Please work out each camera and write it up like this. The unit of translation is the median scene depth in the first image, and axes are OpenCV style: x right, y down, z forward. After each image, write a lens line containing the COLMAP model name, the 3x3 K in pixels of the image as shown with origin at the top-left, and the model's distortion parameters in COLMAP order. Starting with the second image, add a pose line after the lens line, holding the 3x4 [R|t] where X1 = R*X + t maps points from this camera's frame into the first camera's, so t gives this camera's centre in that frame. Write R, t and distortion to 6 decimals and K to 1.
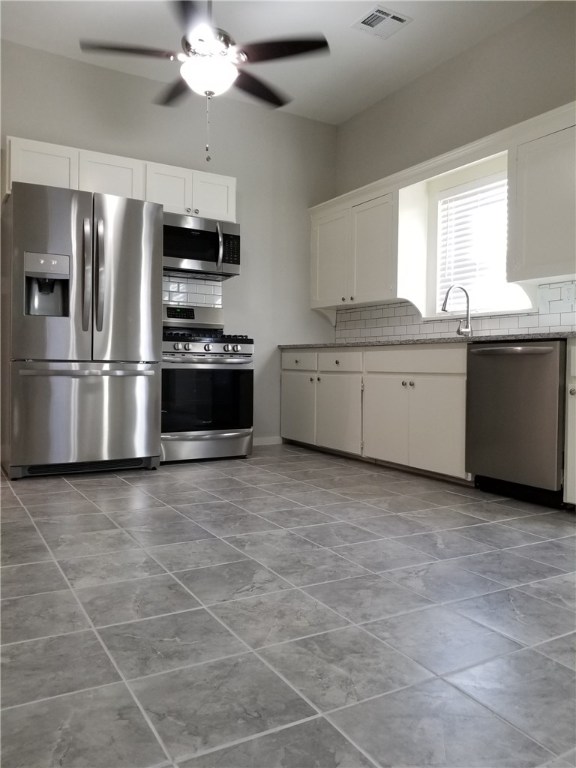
lens RADIAL K [[599.9, 0, 285.9], [0, 599.9, 382.5], [0, 0, 1]] dist [0.069827, -0.100131]
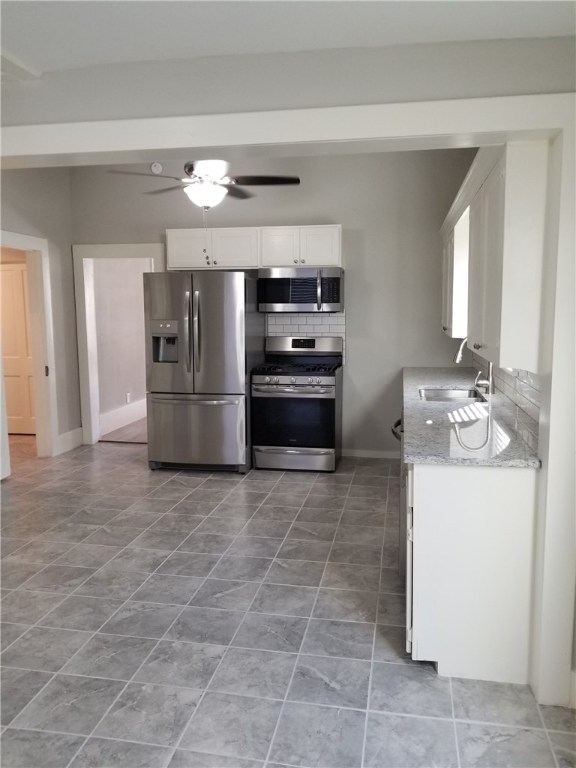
lens RADIAL K [[599.9, 0, 288.7], [0, 599.9, 380.2], [0, 0, 1]] dist [0.069827, -0.100131]
pose [[0.750532, 0.060789, -0.658032, 1.104976], [0.001483, 0.995603, 0.093664, -0.286067], [0.660832, -0.071274, 0.747142, 0.153112]]
